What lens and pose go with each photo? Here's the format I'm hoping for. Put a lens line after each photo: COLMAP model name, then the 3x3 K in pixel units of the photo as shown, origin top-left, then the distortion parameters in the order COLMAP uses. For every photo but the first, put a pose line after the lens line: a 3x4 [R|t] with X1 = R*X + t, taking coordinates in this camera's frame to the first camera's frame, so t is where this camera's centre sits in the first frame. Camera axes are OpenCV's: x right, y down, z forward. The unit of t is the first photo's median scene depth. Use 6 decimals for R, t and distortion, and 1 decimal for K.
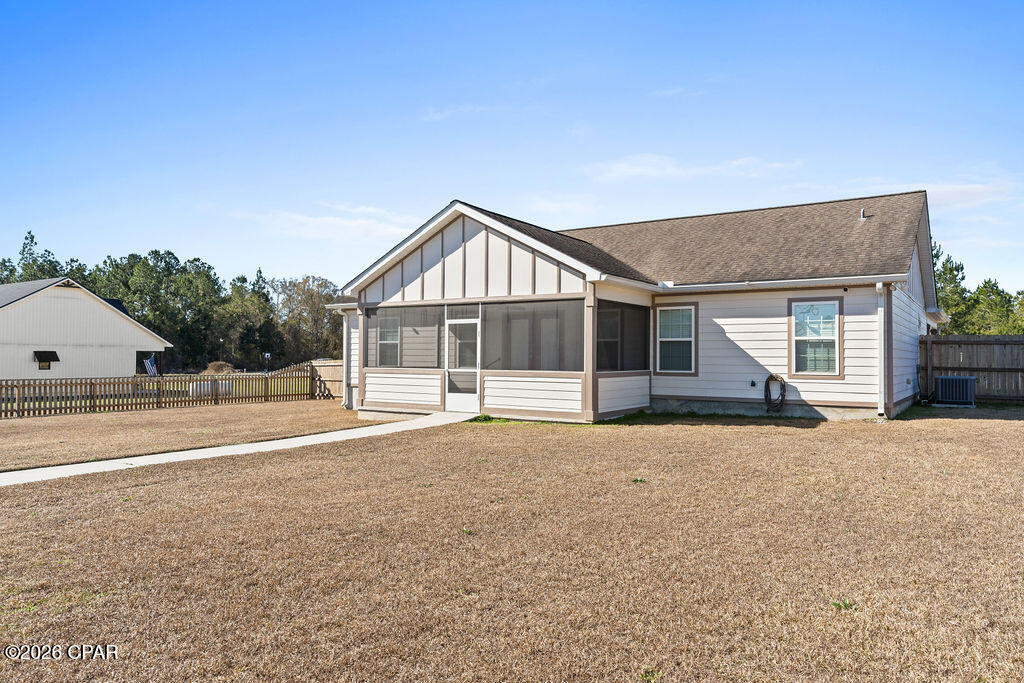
lens RADIAL K [[717.6, 0, 505.8], [0, 717.6, 343.0], [0, 0, 1]] dist [0.001456, -0.001977]
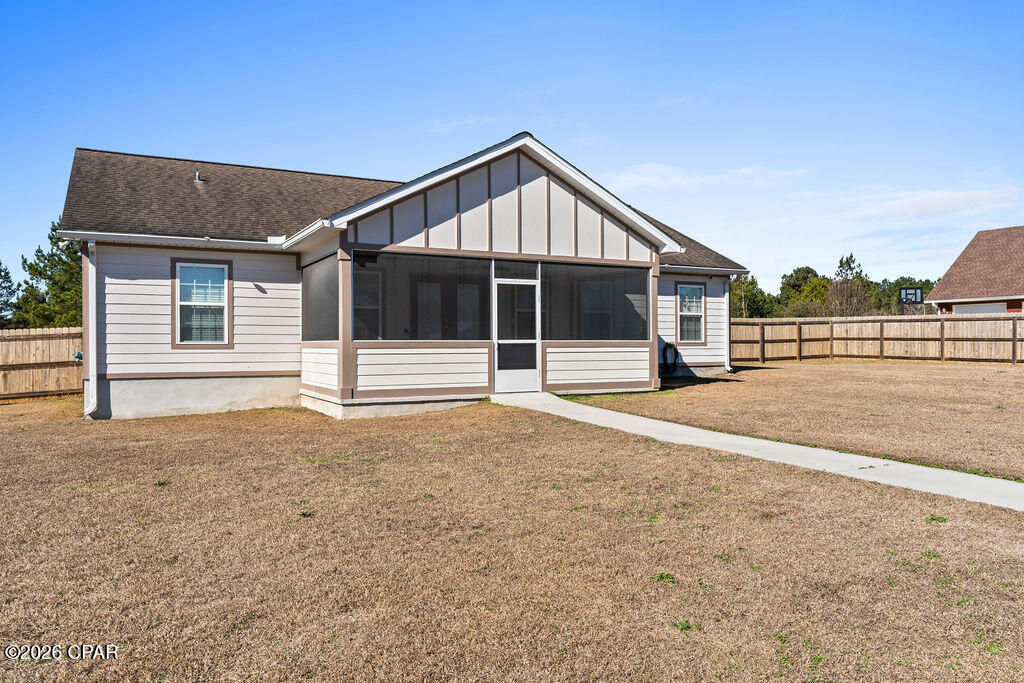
lens RADIAL K [[736.8, 0, 511.4], [0, 736.8, 339.1], [0, 0, 1]] dist [-0.005173, 0.004926]
pose [[0.470042, -0.001764, 0.882642, -0.819117], [-0.011274, 0.999904, 0.008002, 0.029237], [-0.882572, -0.013712, 0.469978, 0.622528]]
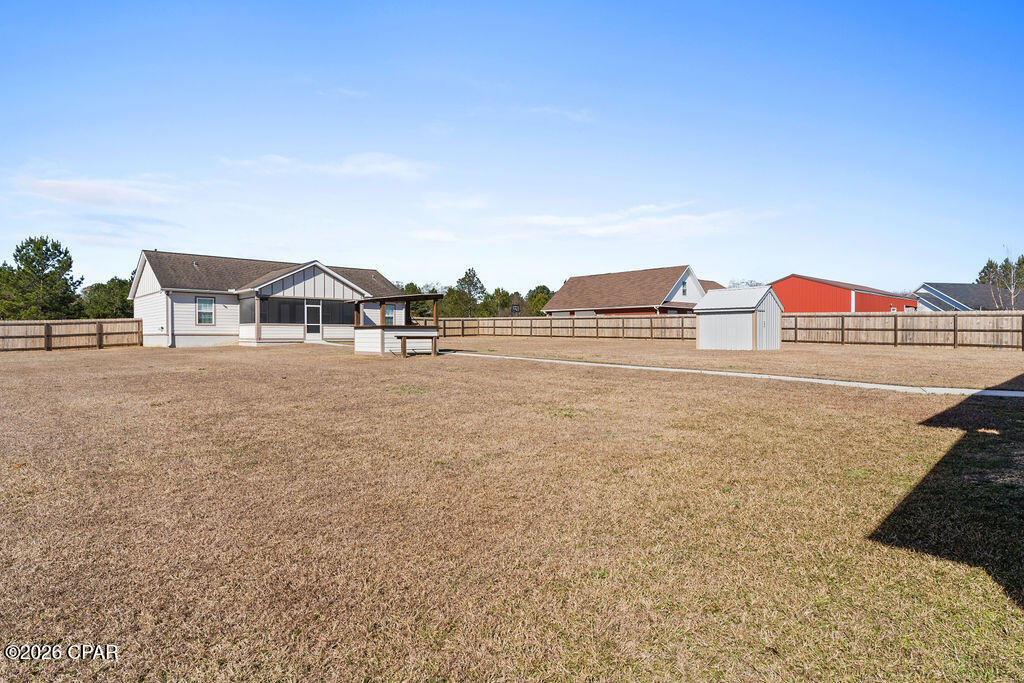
lens RADIAL K [[572.0, 0, 513.7], [0, 572.0, 338.6], [0, 0, 1]] dist [0.002236, 0.000404]
pose [[0.234065, -0.012126, 0.972145, -1.981330], [-0.019578, 0.999661, 0.017183, 0.040075], [-0.972024, -0.023054, 0.233748, -0.220357]]
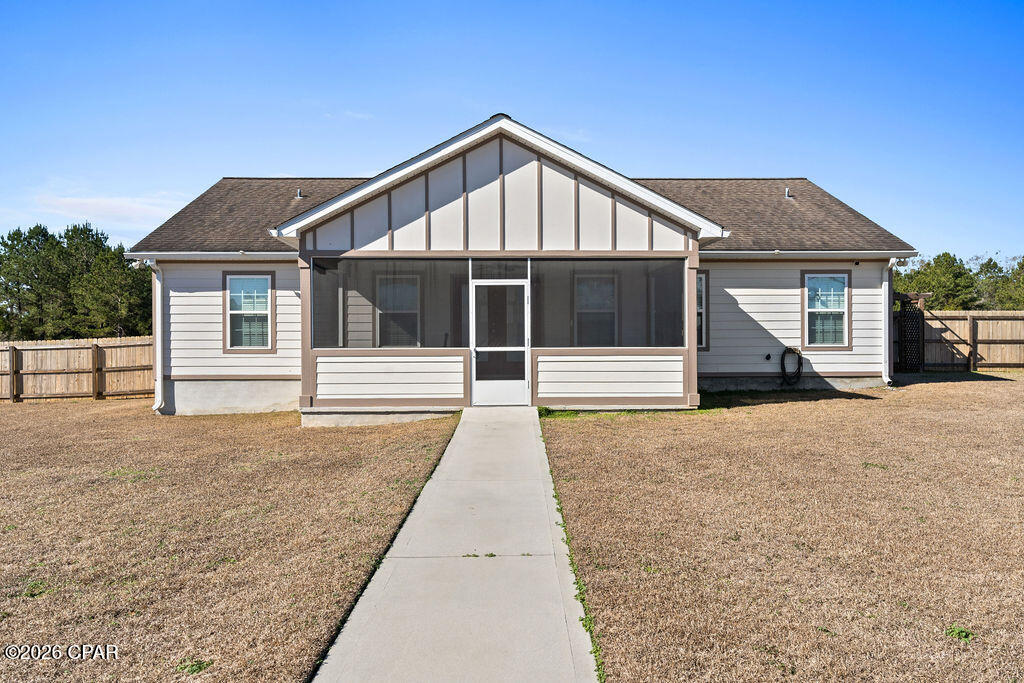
lens RADIAL K [[736.8, 0, 512.4], [0, 736.8, 340.8], [0, 0, 1]] dist [-0.005173, 0.004926]
pose [[0.812808, -0.011222, 0.582423, -0.498045], [-0.002725, 0.999730, 0.023065, 0.012467], [-0.582525, -0.020335, 0.812558, 0.387485]]
